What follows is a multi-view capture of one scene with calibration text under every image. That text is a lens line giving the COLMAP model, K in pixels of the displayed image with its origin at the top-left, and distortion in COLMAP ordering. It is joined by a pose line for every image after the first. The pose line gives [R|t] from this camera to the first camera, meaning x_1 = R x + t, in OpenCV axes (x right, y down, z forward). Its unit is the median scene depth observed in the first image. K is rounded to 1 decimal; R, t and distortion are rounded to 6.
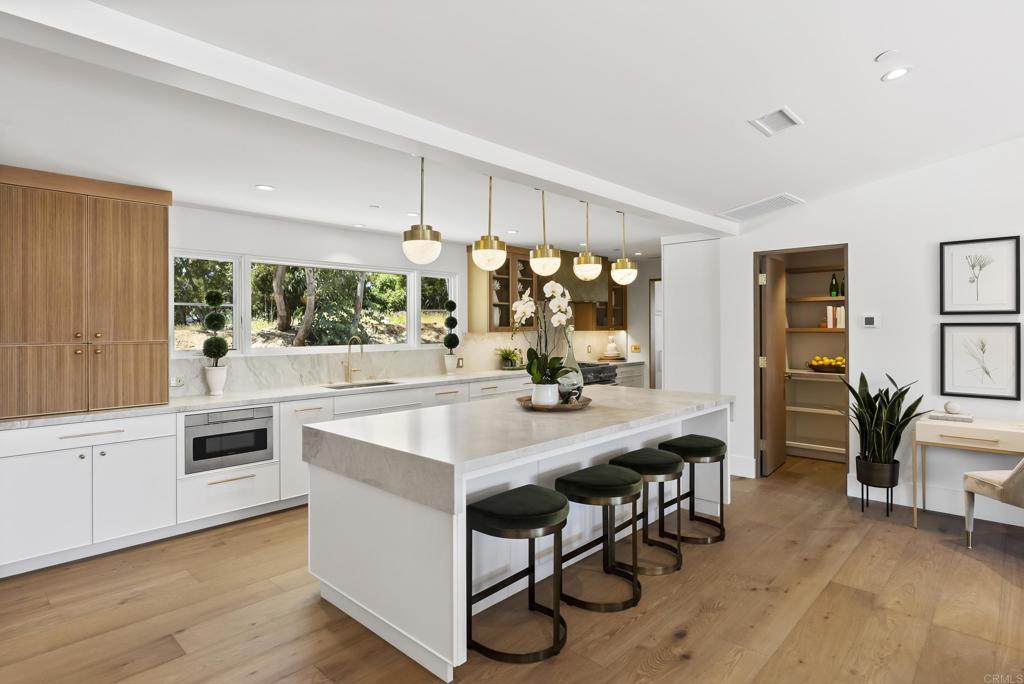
lens RADIAL K [[546.0, 0, 514.1], [0, 546.0, 328.2], [0, 0, 1]] dist [-0.005572, -0.001023]
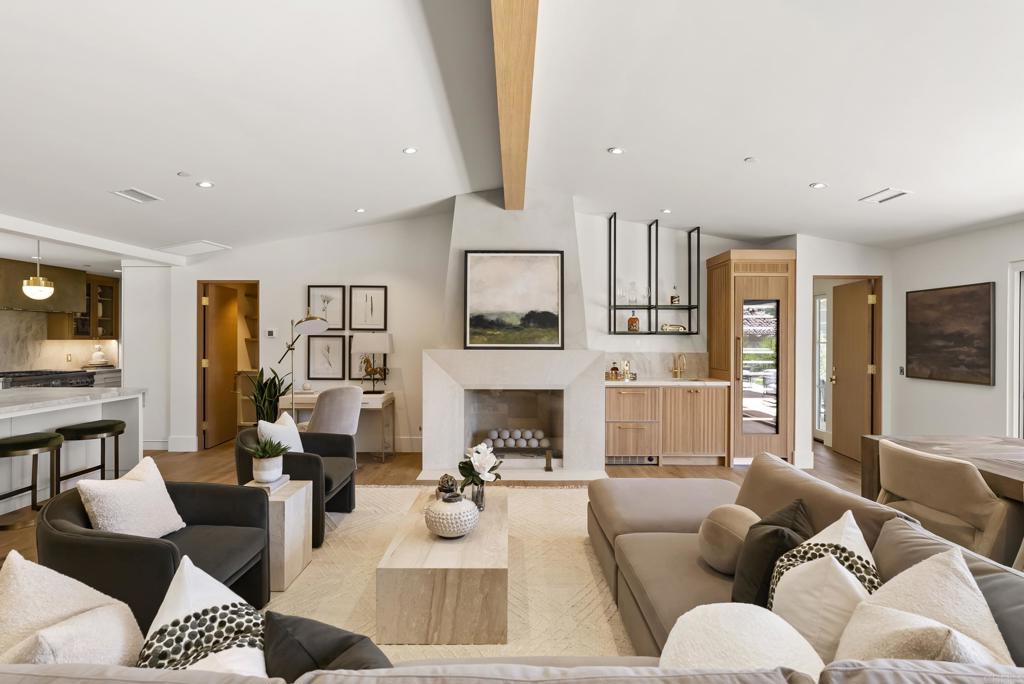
lens RADIAL K [[483.8, 0, 512.0], [0, 483.8, 342.0], [0, 0, 1]] dist [-0.001140, -0.000062]
pose [[0.729268, 0.002161, 0.684225, 0.240935], [-0.004882, 0.999986, 0.002045, 0.005029], [-0.684211, -0.004831, 0.729268, -0.466972]]
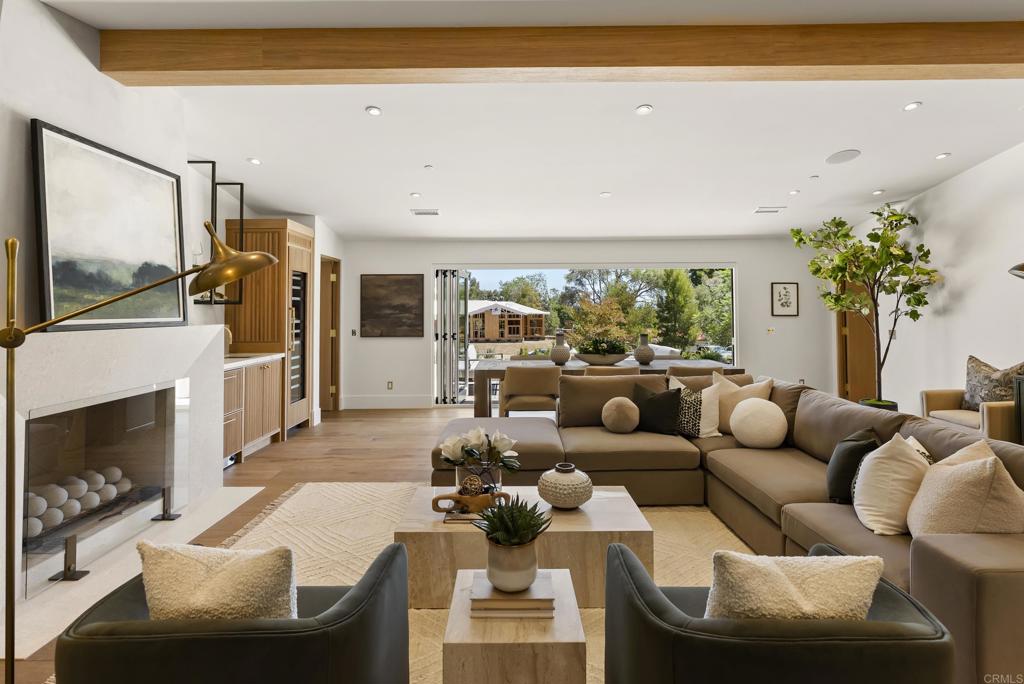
lens RADIAL K [[500.8, 0, 513.2], [0, 500.8, 295.0], [0, 0, 1]] dist [-0.000936, -0.000234]
pose [[-0.678466, 0.030261, 0.734008, 0.182365], [0.009570, 0.999431, -0.032358, 0.007987], [-0.734569, -0.014929, -0.678369, 0.524536]]
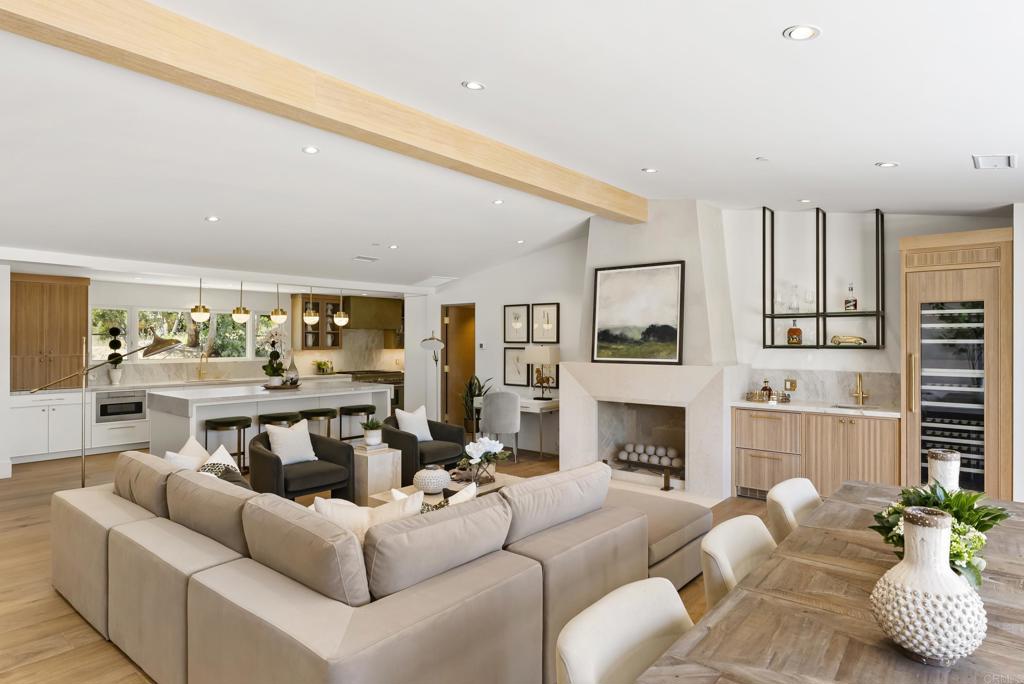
lens RADIAL K [[586.1, 0, 512.0], [0, 586.1, 342.0], [0, 0, 1]] dist [-0.002098, 0.000254]
pose [[0.998760, 0.005201, 0.049512, 0.707862], [-0.005134, 0.999986, -0.001472, -0.025420], [-0.049519, 0.001216, 0.998772, -1.063329]]
